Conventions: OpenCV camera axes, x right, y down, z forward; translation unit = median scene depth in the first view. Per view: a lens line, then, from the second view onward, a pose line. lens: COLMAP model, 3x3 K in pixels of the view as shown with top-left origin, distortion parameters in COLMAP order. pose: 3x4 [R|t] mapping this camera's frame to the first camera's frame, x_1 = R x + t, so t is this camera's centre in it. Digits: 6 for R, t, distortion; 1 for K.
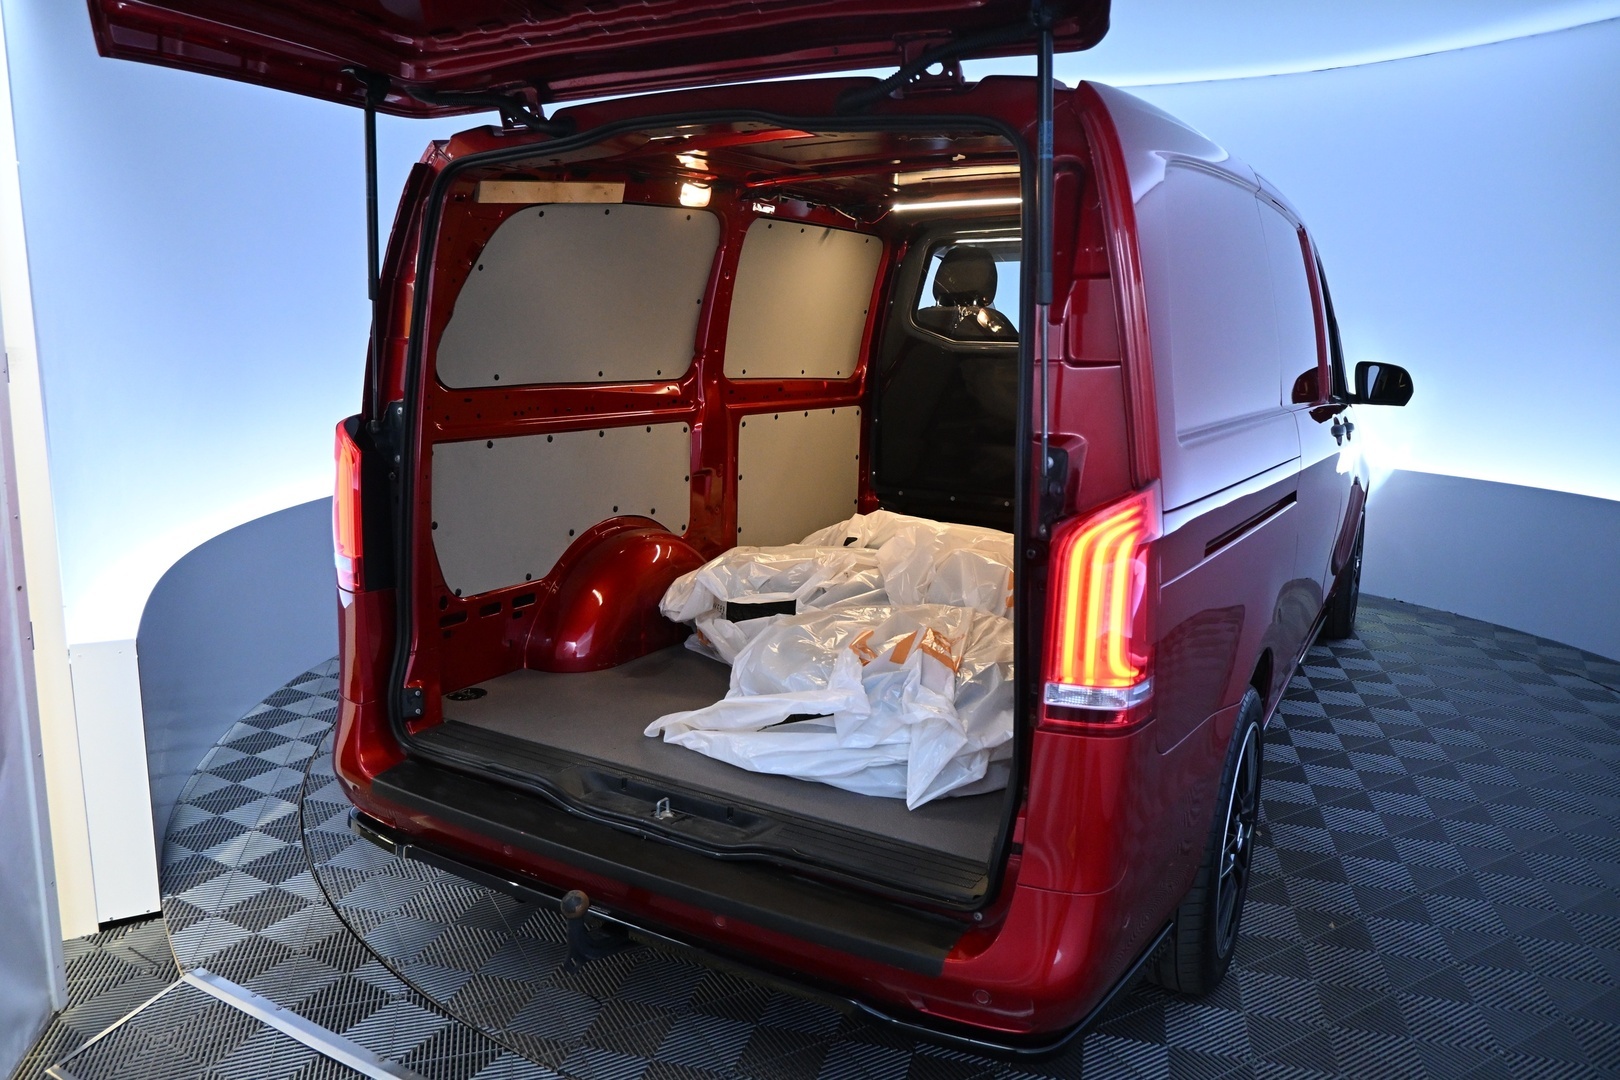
lens RADIAL K [[1161.1, 0, 820.2], [0, 1161.1, 535.0], [0, 0, 1]] dist [-0.012955, -0.005032]
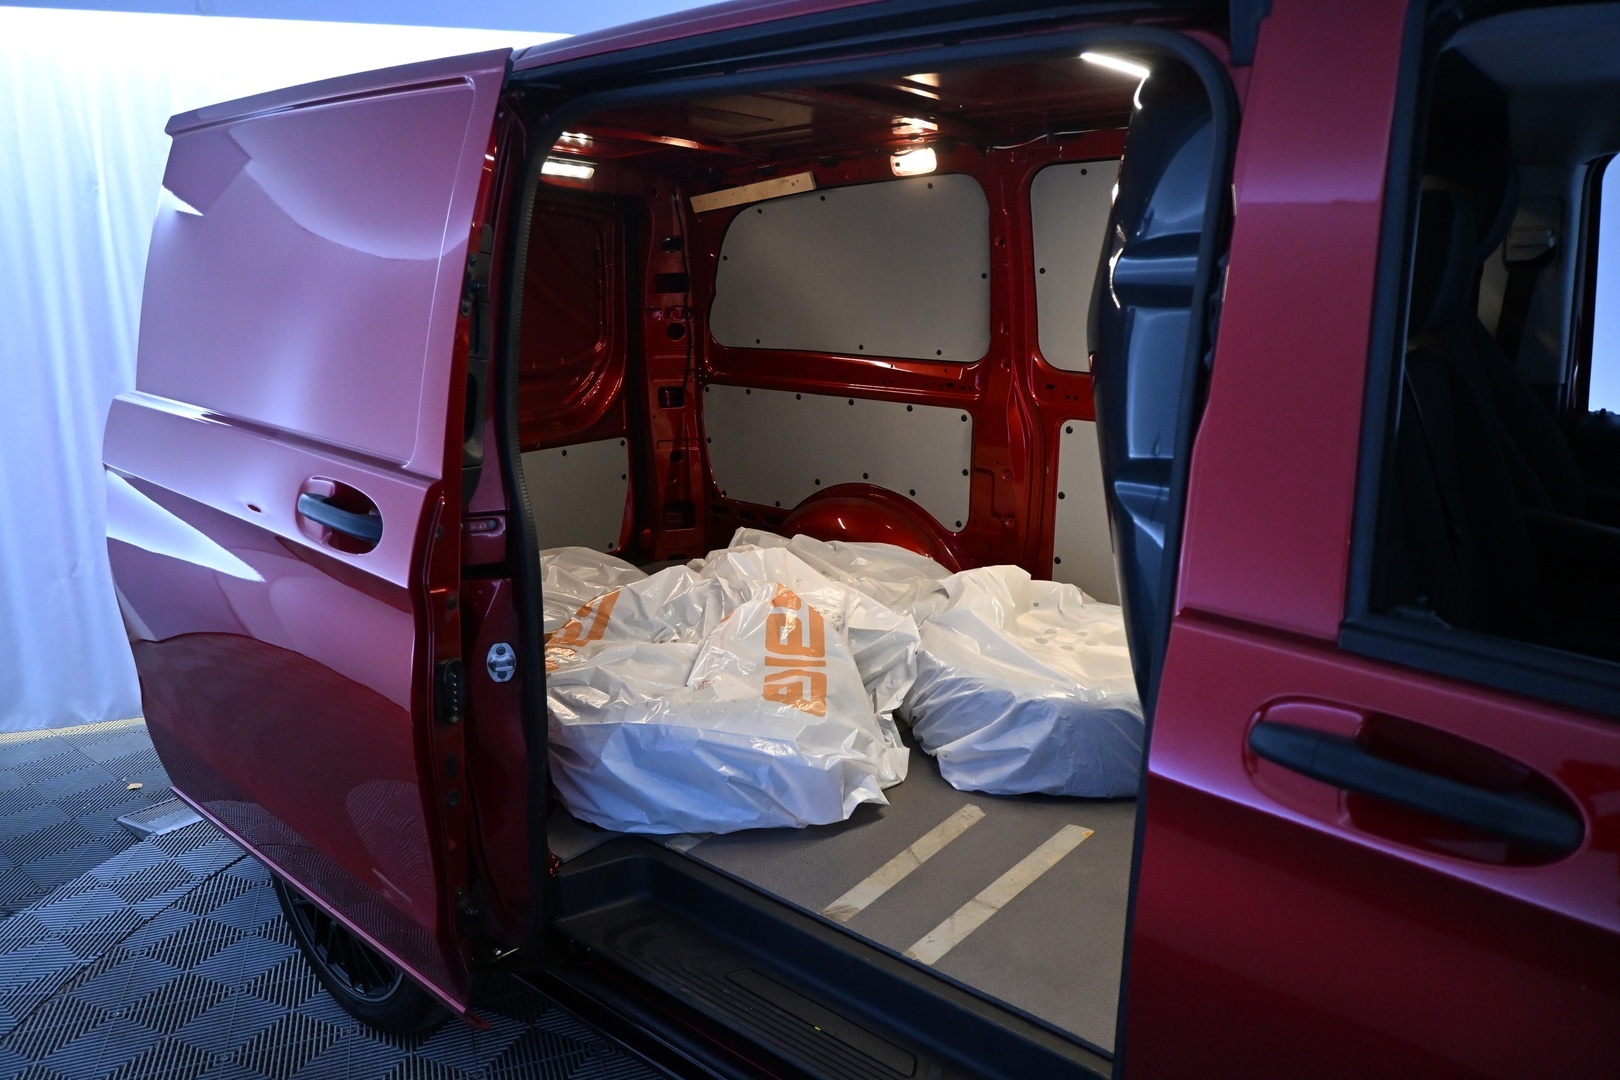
lens RADIAL K [[1161.1, 0, 820.2], [0, 1161.1, 535.0], [0, 0, 1]] dist [-0.012955, -0.005032]
pose [[-0.201414, 0.189334, -0.961033, 0.840616], [-0.183566, 0.956461, 0.226905, -0.199142], [0.962152, 0.222115, -0.157889, 1.113873]]
